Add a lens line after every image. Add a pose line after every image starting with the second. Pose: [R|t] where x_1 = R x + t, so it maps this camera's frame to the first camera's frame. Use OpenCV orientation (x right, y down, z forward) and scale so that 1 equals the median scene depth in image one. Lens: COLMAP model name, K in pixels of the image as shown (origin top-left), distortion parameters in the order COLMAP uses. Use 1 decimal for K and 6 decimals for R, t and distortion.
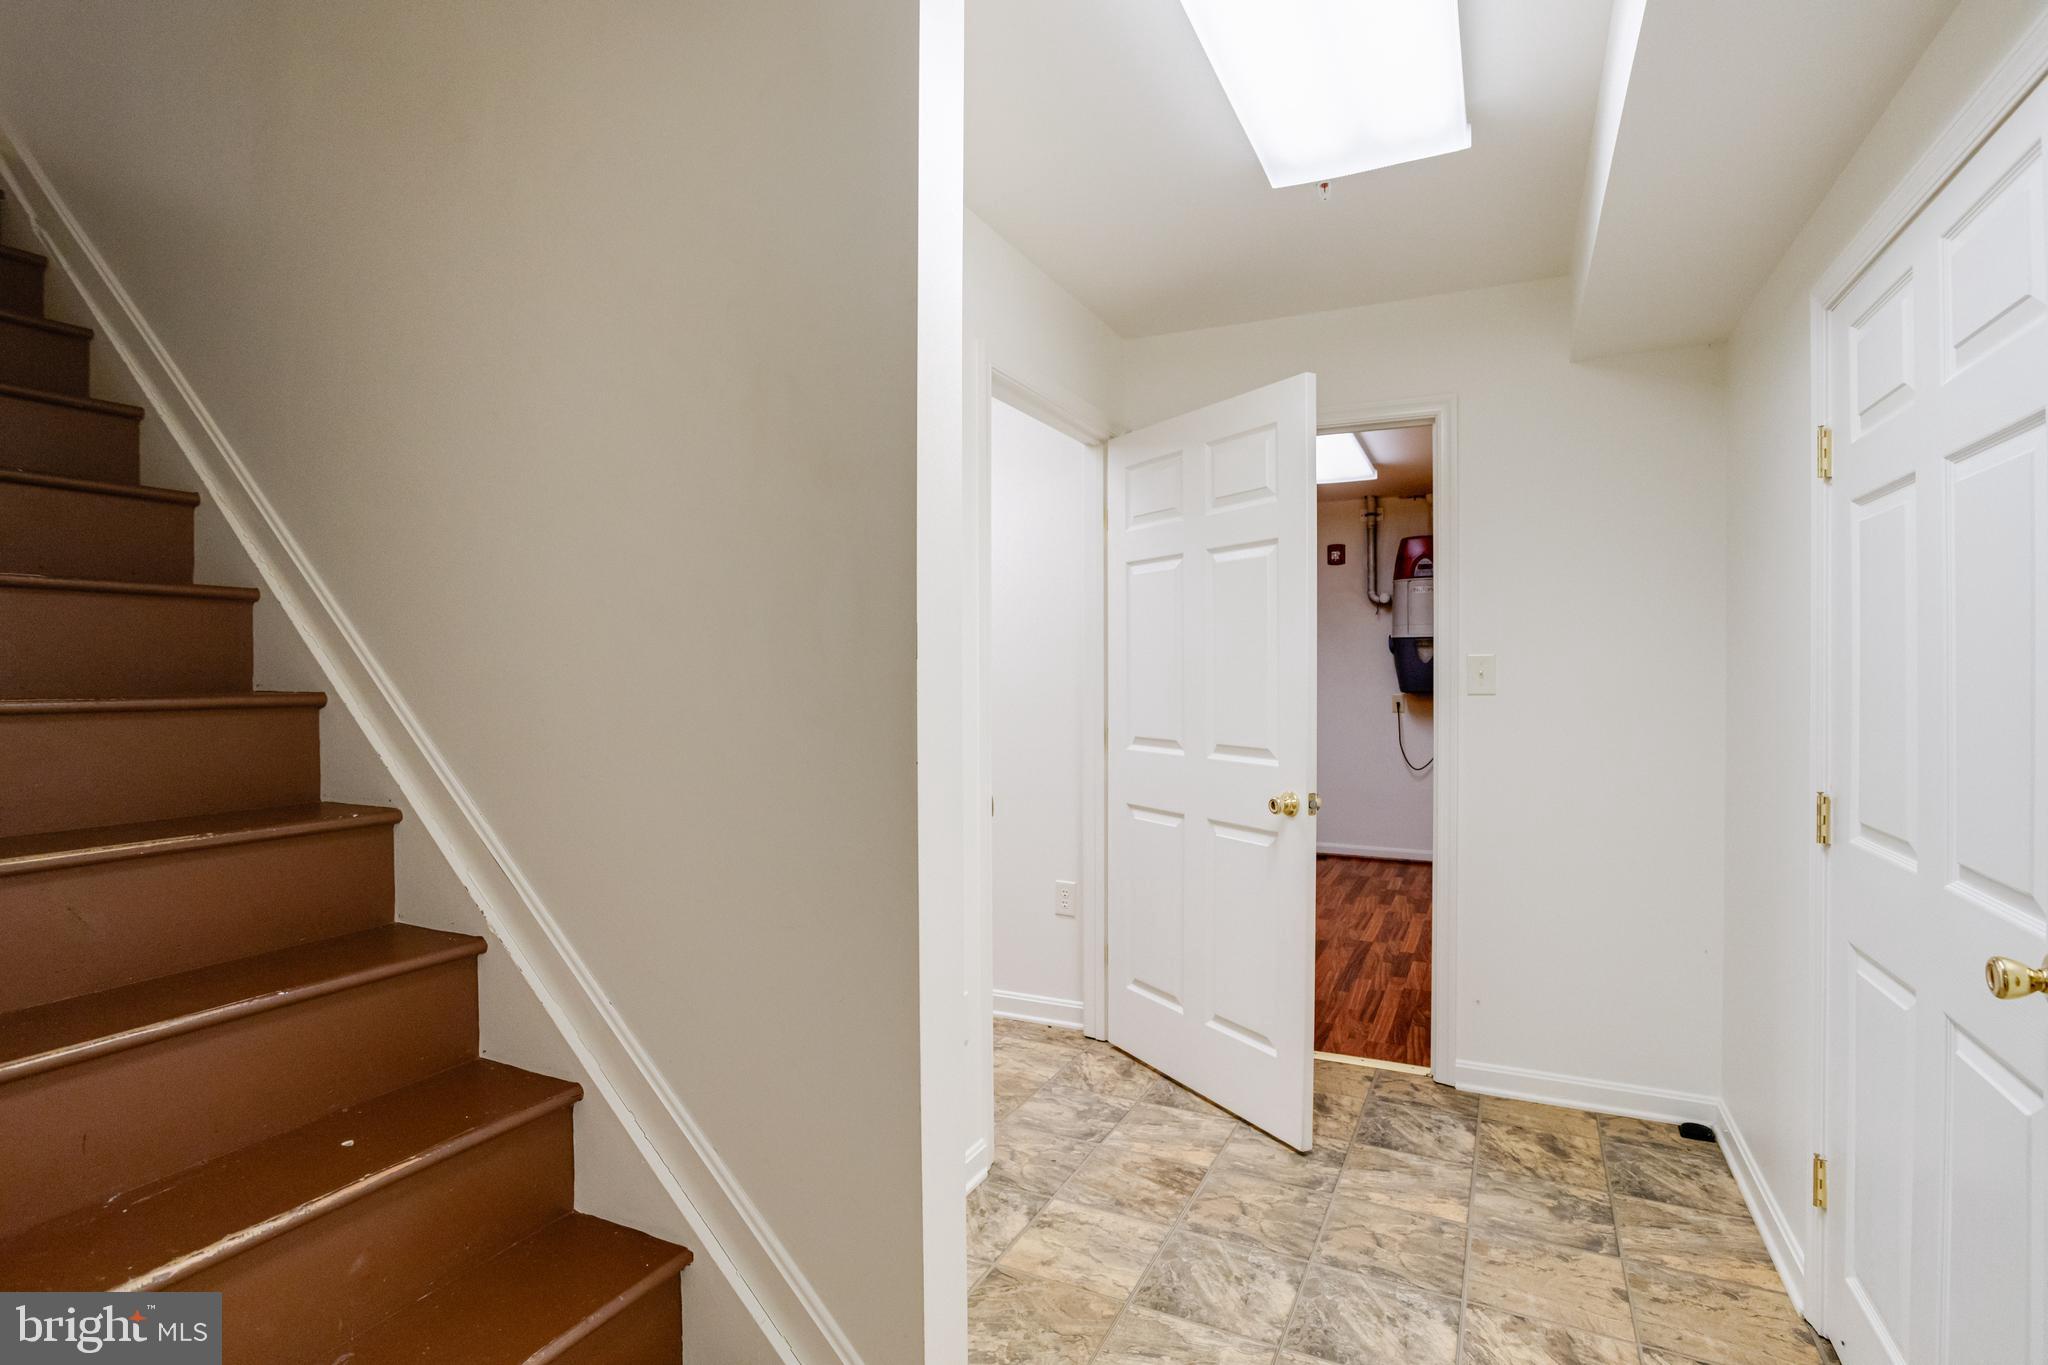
lens RADIAL K [[992.2, 0, 1037.1], [0, 992.2, 672.0], [0, 0, 1]] dist [-0.039399, 0.017582]
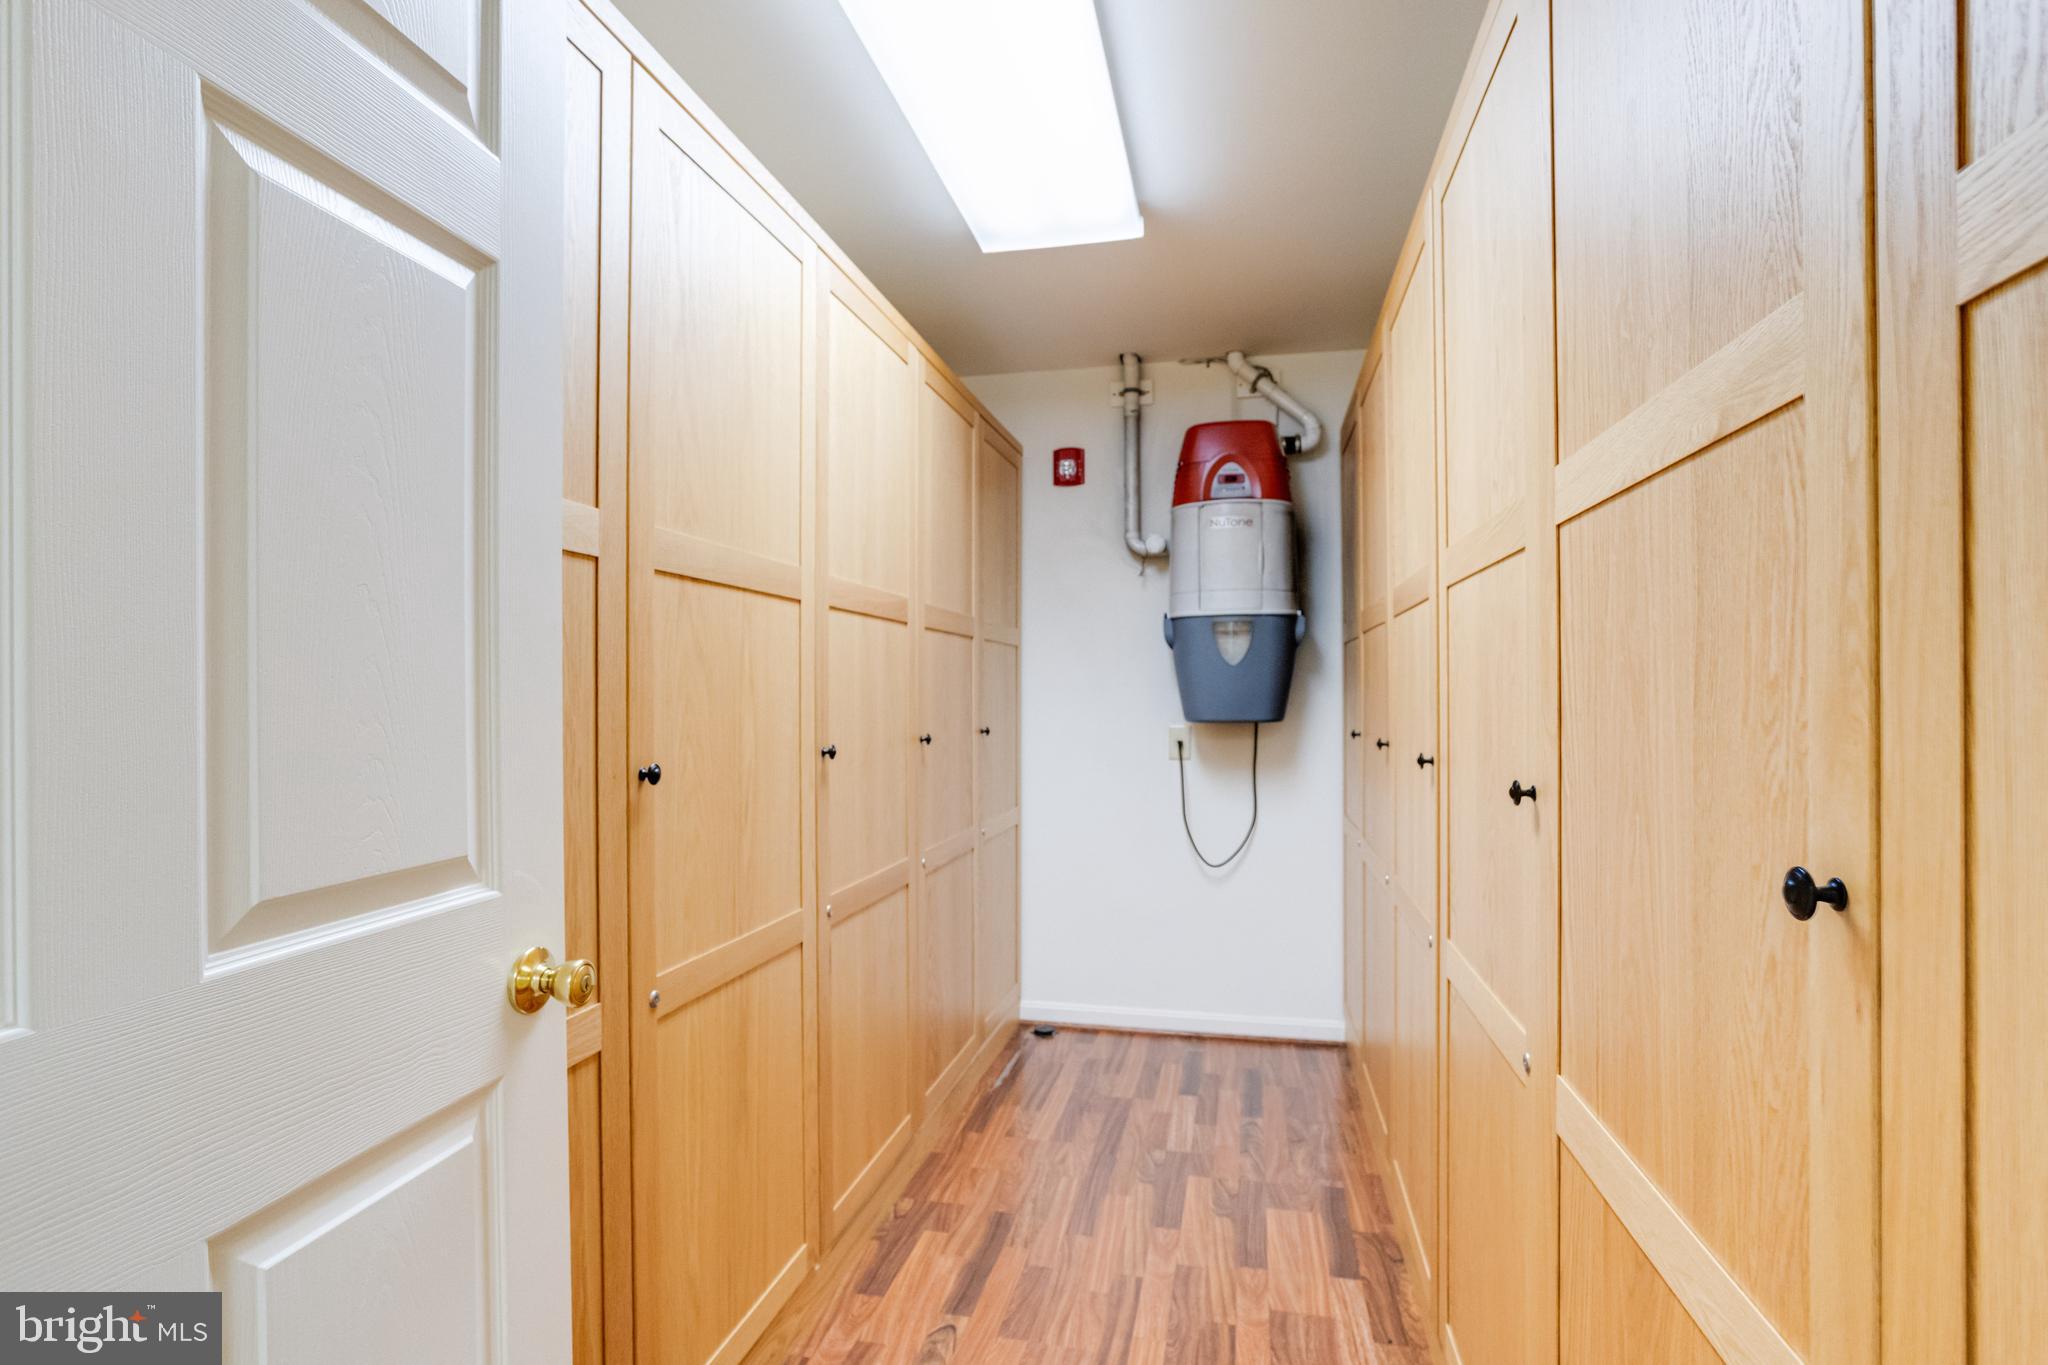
lens RADIAL K [[992.2, 0, 1022.6], [0, 992.2, 697.4], [0, 0, 1]] dist [-0.039399, 0.017582]
pose [[0.974974, -0.000517, 0.222320, 0.162768], [0.000801, 0.999999, -0.001188, 0.008049], [-0.222319, 0.001336, 0.974973, 0.493033]]
